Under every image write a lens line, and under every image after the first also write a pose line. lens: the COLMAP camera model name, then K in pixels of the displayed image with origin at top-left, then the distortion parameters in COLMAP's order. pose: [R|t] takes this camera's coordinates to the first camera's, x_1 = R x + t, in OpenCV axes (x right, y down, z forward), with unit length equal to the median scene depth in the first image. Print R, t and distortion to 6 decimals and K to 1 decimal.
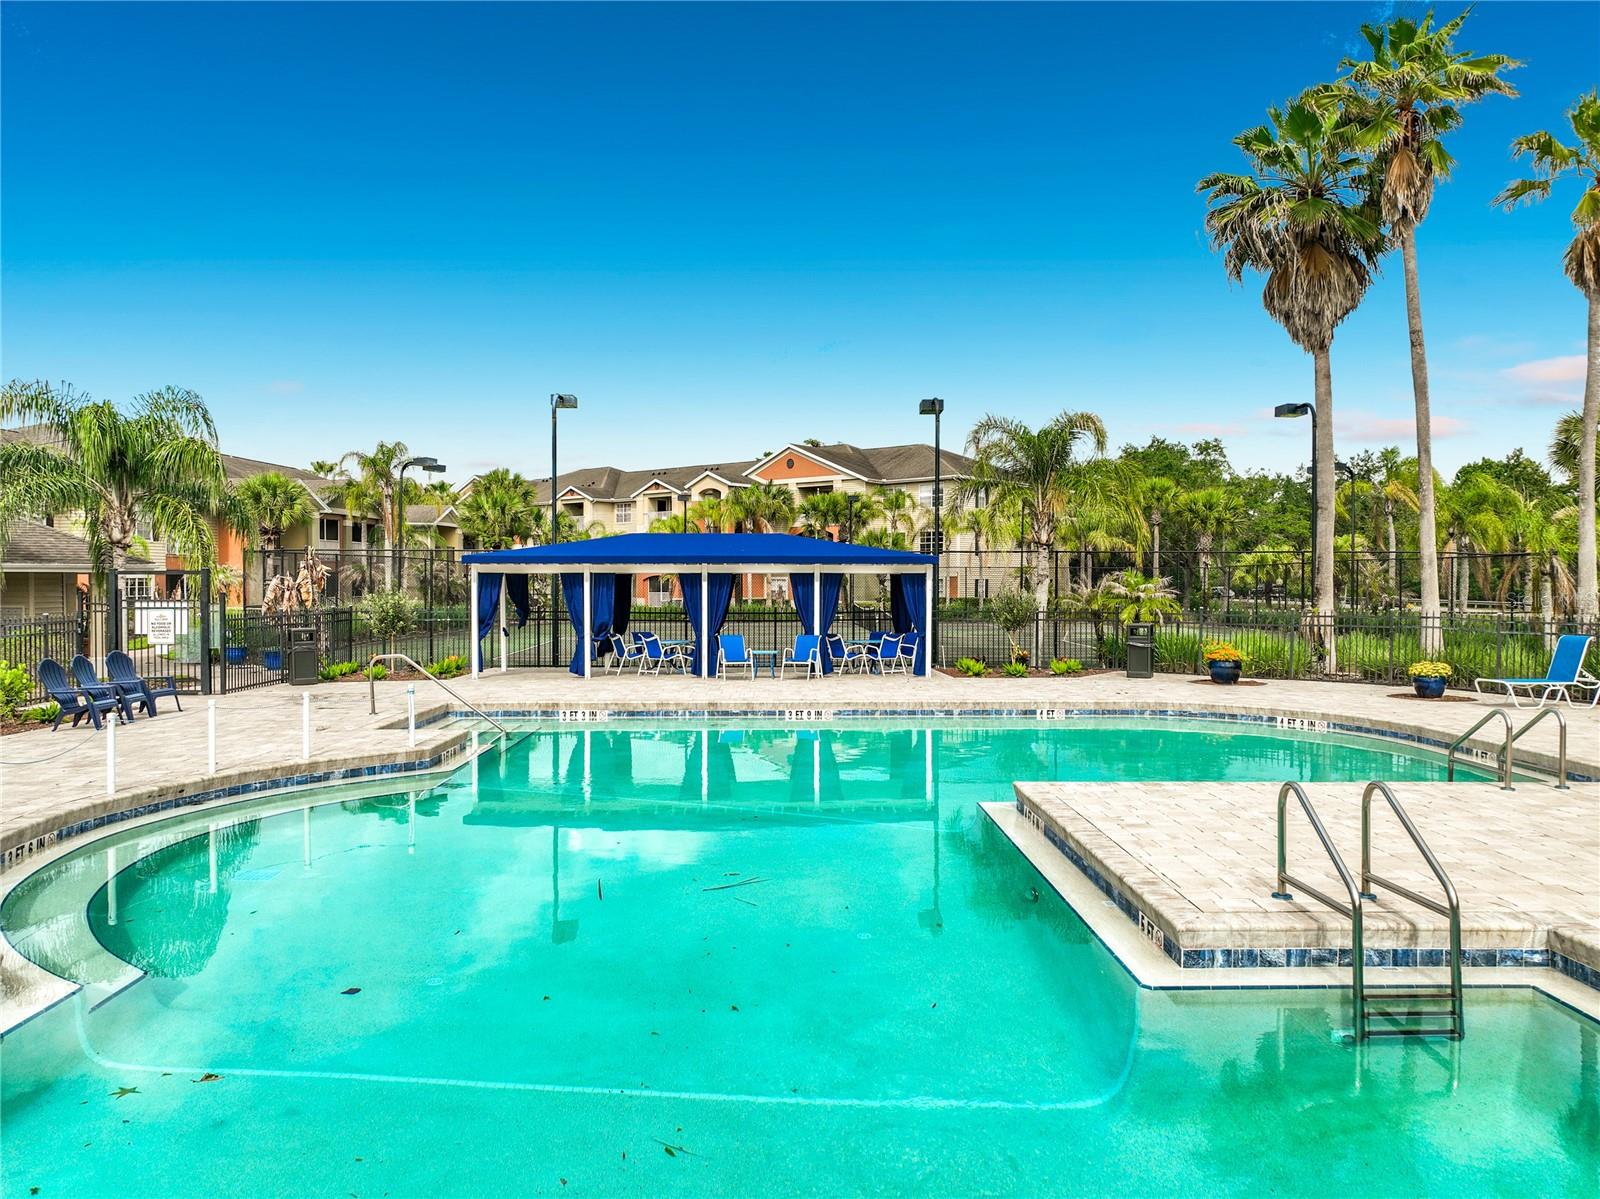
lens RADIAL K [[1142.8, 0, 839.3], [0, 1142.8, 569.5], [0, 0, 1]] dist [-0.012564, 0.017096]
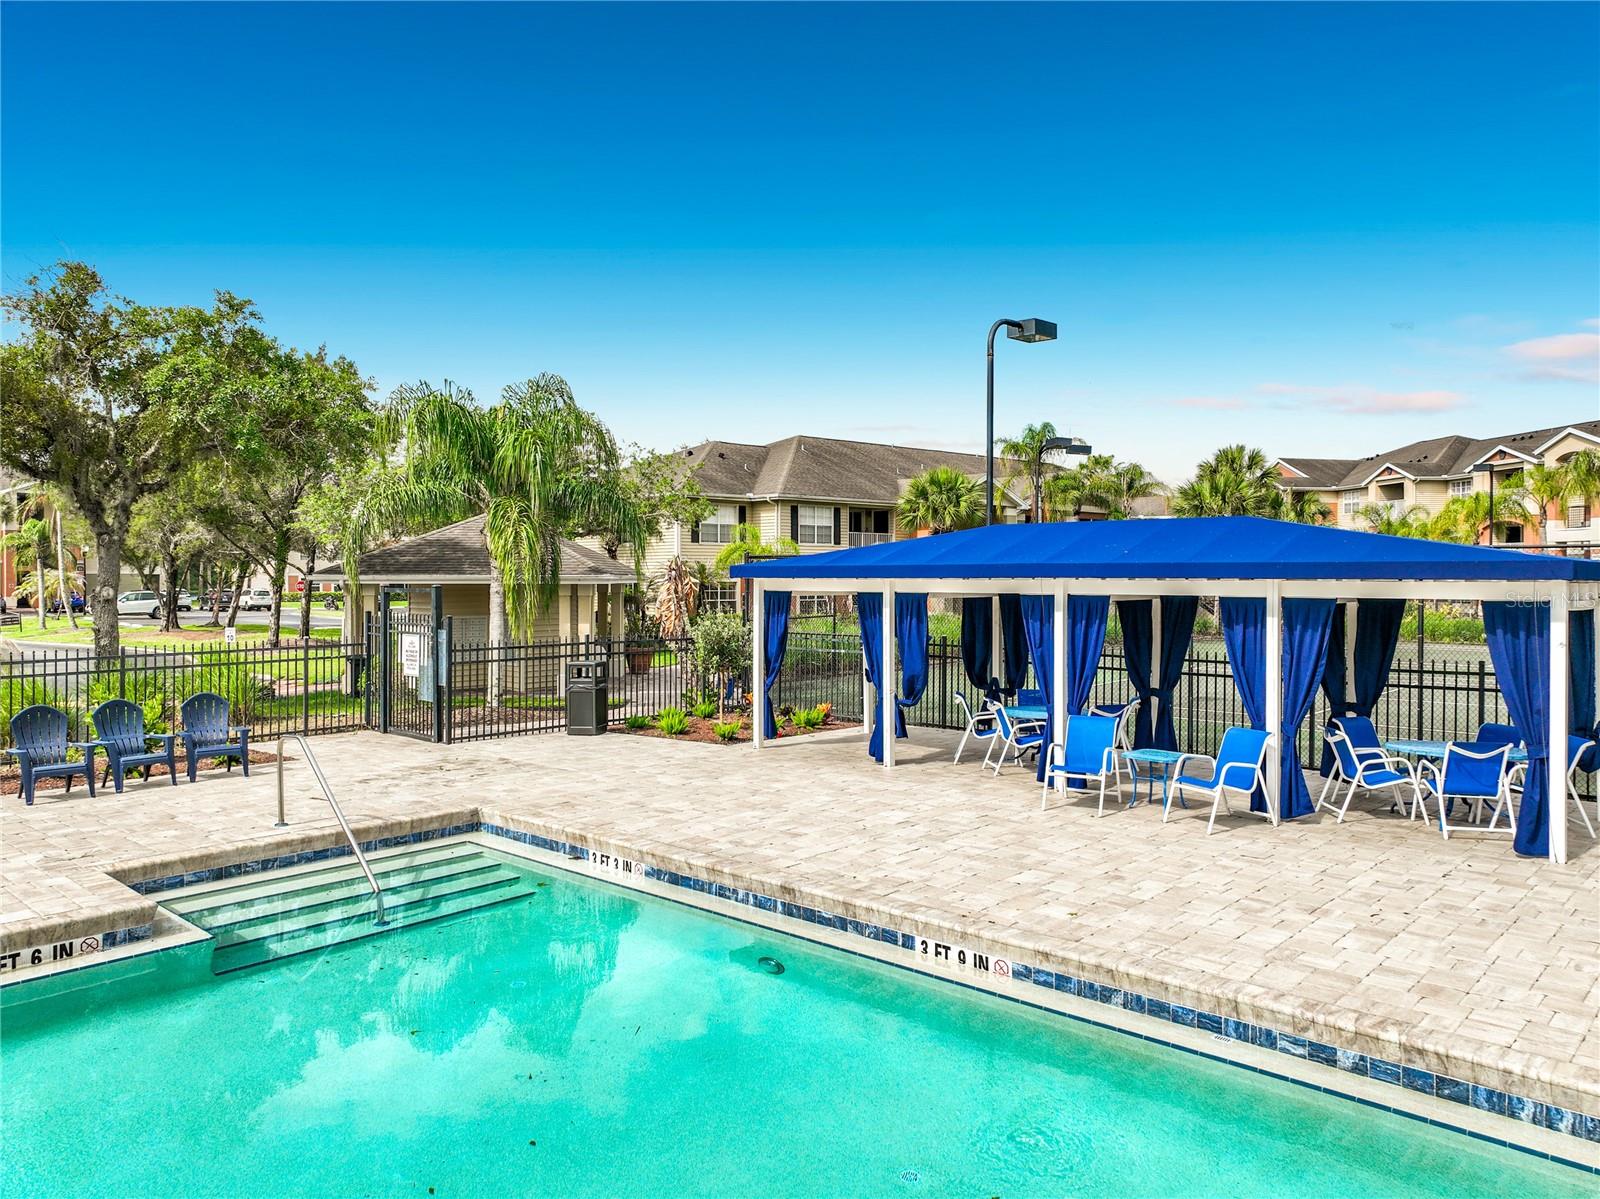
lens RADIAL K [[1142.8, 0, 813.9], [0, 1142.8, 575.9], [0, 0, 1]] dist [-0.012564, 0.017096]
pose [[0.709691, 0.001440, -0.704511, 0.203670], [0.006890, 0.999936, 0.008985, -0.013383], [0.704479, -0.011230, 0.709636, 0.612686]]
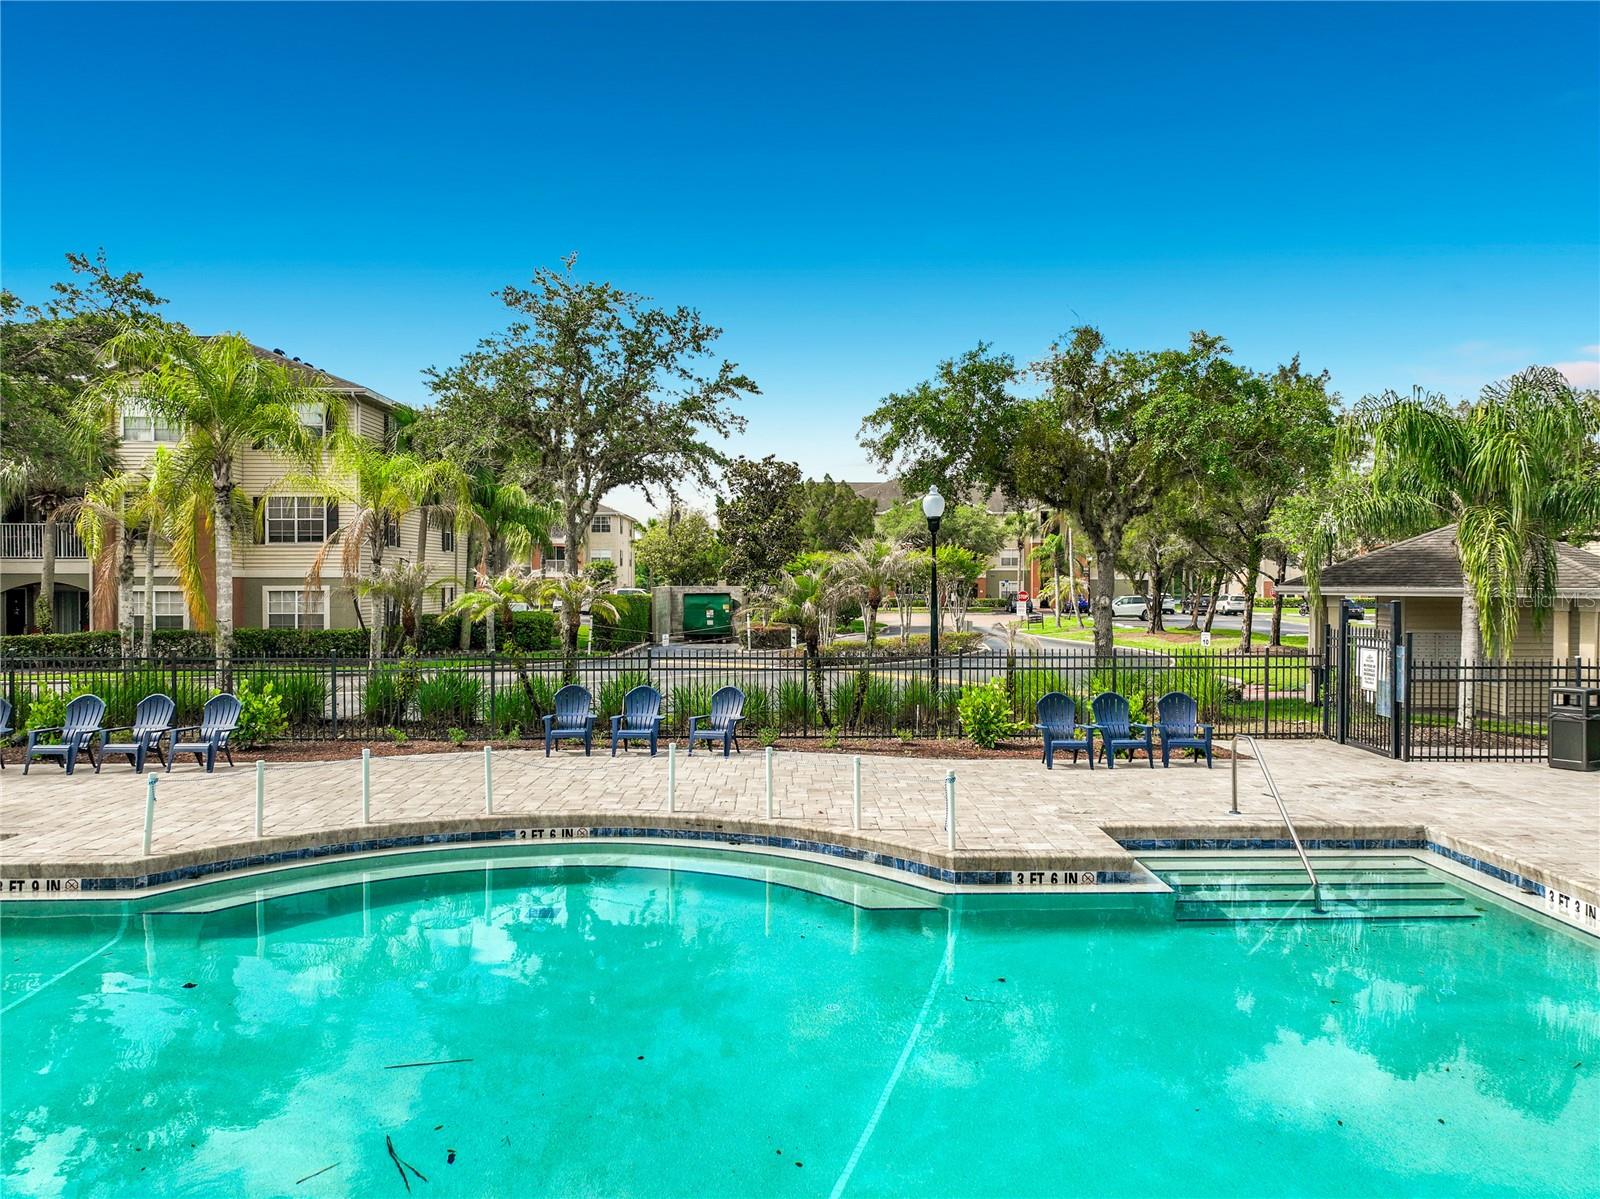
lens RADIAL K [[1142.8, 0, 788.0], [0, 1142.8, 601.7], [0, 0, 1]] dist [-0.012564, 0.017096]
pose [[-0.037611, 0.019978, -0.999093, 0.267405], [0.008748, 0.999768, 0.019662, -0.020855], [0.999254, -0.008001, -0.037777, 0.599285]]
